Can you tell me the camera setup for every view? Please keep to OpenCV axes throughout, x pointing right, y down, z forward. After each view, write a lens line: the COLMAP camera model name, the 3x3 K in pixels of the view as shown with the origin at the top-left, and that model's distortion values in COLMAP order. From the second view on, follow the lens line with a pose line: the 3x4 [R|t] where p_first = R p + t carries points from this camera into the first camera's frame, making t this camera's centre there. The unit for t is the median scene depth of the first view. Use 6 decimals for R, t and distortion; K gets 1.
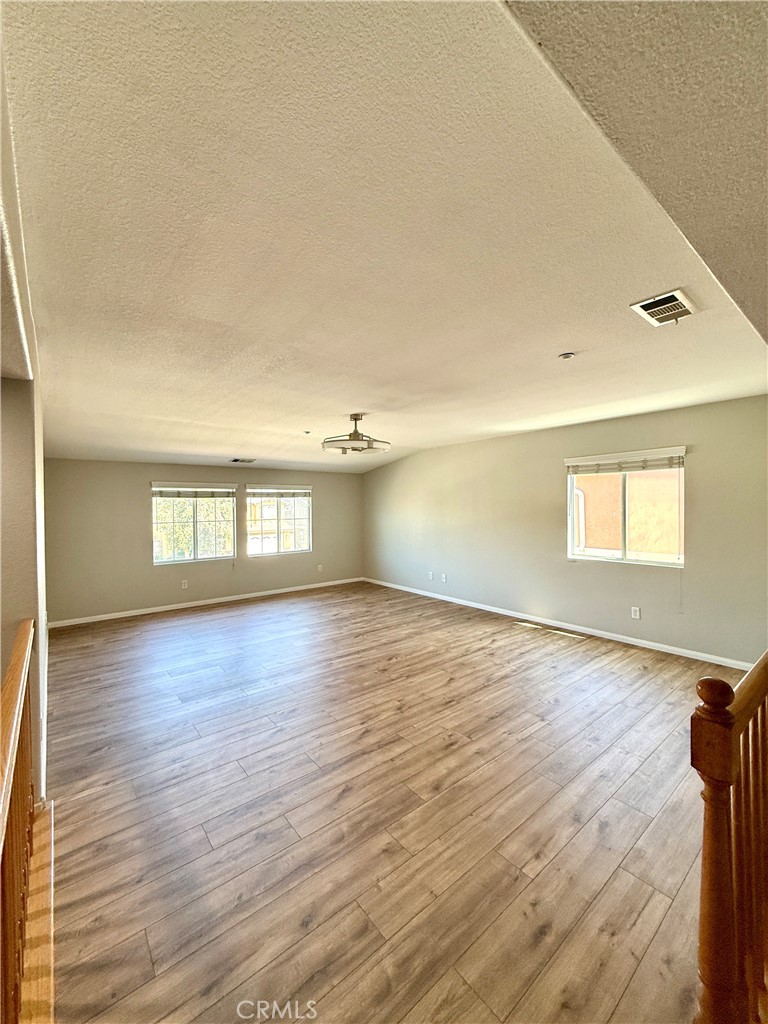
lens RADIAL K [[408.1, 0, 385.5], [0, 408.1, 509.7], [0, 0, 1]] dist [-0.000101, 0.000148]
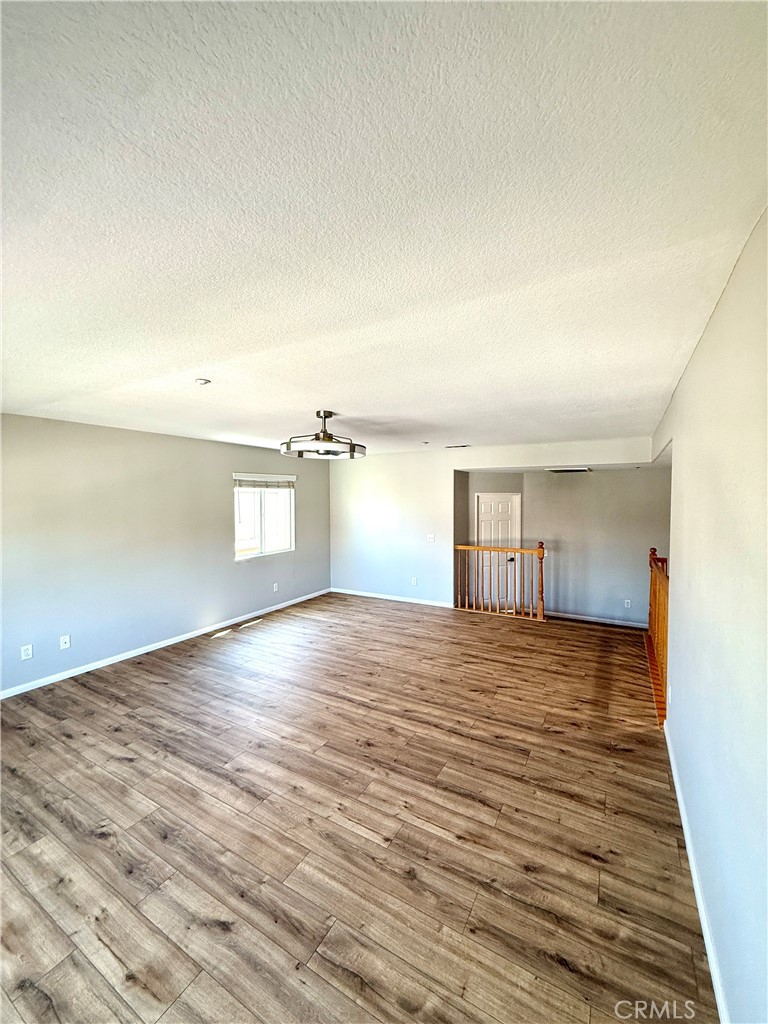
lens RADIAL K [[409.1, 0, 382.9], [0, 409.1, 519.8], [0, 0, 1]] dist [-0.000357, -0.000021]
pose [[-0.350245, -0.041667, 0.935731, -0.916216], [0.014846, 0.998638, 0.050025, -0.055041], [-0.936540, 0.031413, -0.349149, 1.223214]]
